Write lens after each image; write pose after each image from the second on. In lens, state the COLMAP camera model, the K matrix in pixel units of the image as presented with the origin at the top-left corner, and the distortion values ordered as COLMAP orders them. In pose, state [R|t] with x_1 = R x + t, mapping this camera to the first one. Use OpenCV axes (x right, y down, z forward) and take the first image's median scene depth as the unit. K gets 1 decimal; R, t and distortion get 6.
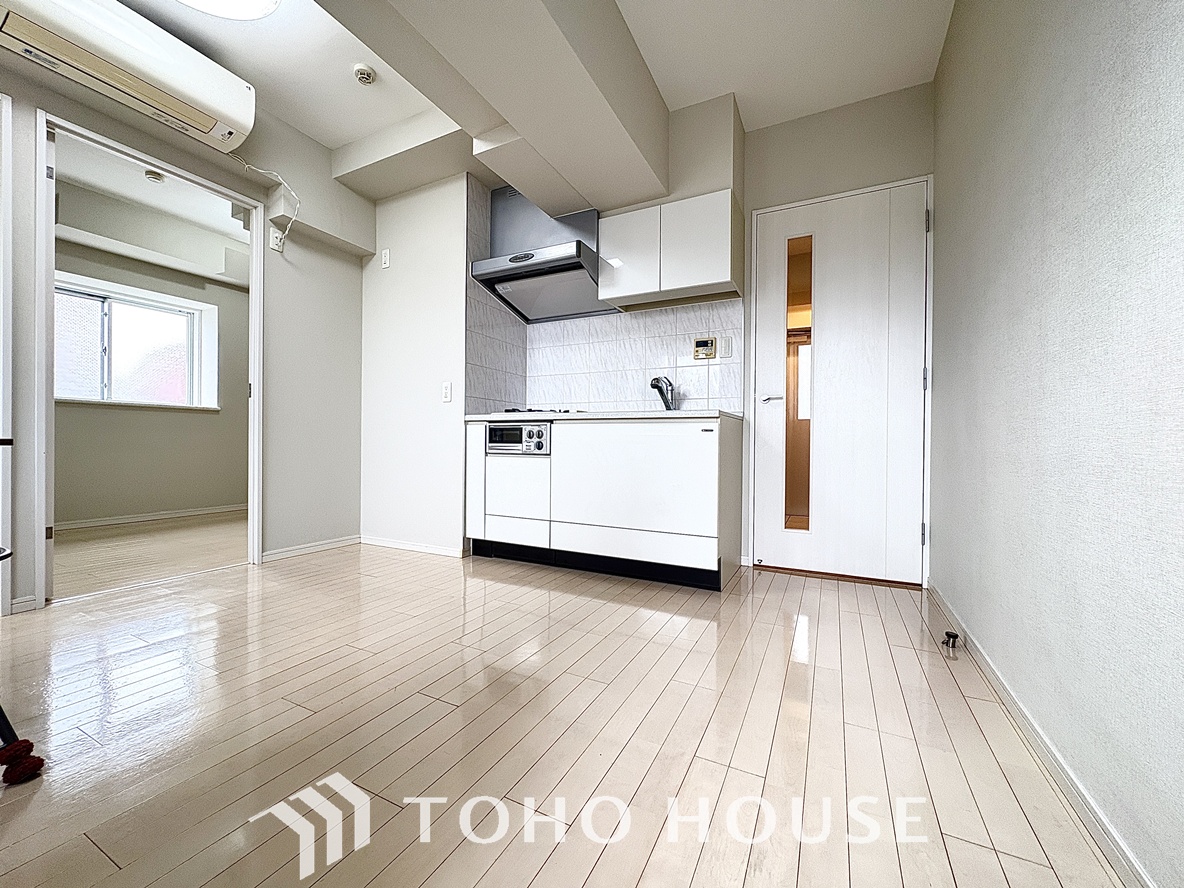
lens RADIAL K [[474.9, 0, 592.0], [0, 474.9, 444.0], [0, 0, 1]] dist [0.000014, 0.000052]
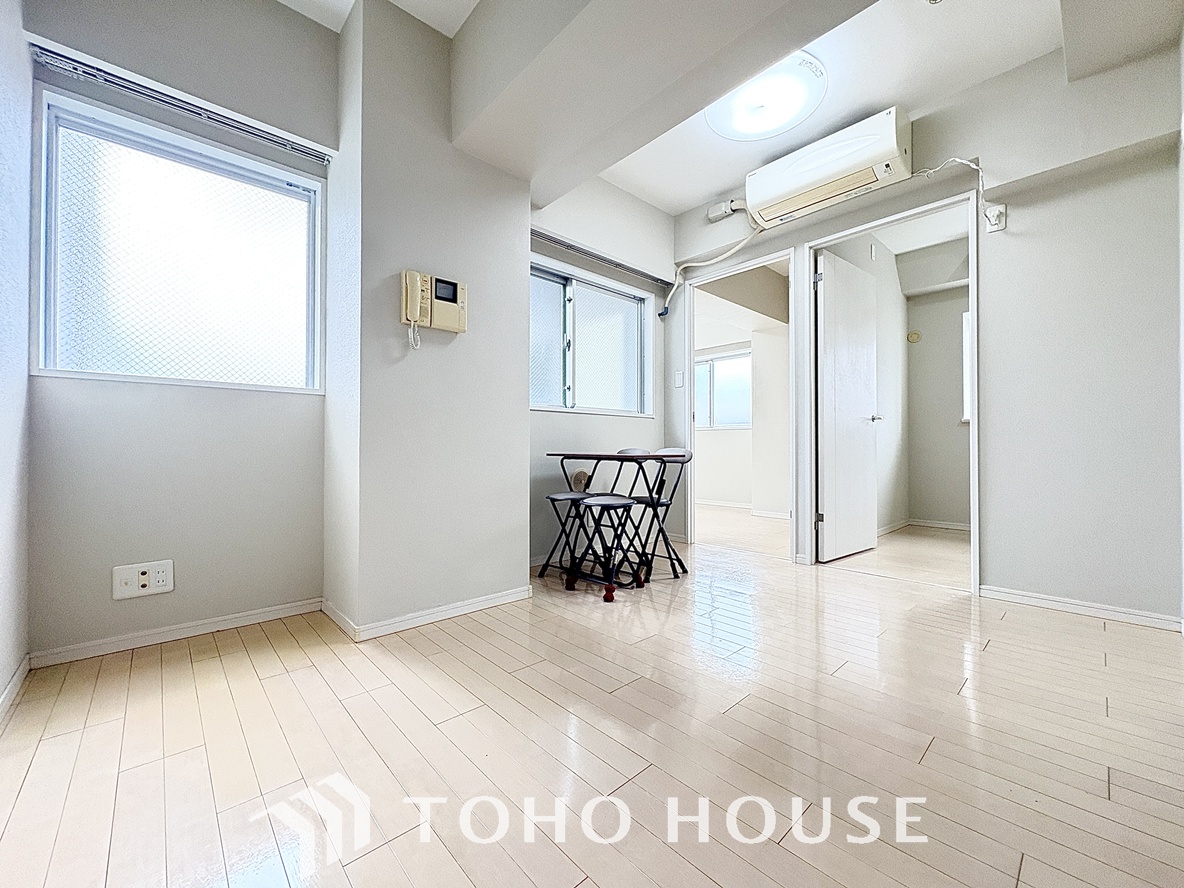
lens RADIAL K [[474.9, 0, 592.0], [0, 474.9, 444.0], [0, 0, 1]] dist [0.000014, 0.000052]
pose [[-0.347635, -0.018961, -0.937438, 0.369583], [-0.005049, 0.999819, -0.018350, -0.009511], [0.937616, -0.001646, -0.347667, 0.619239]]
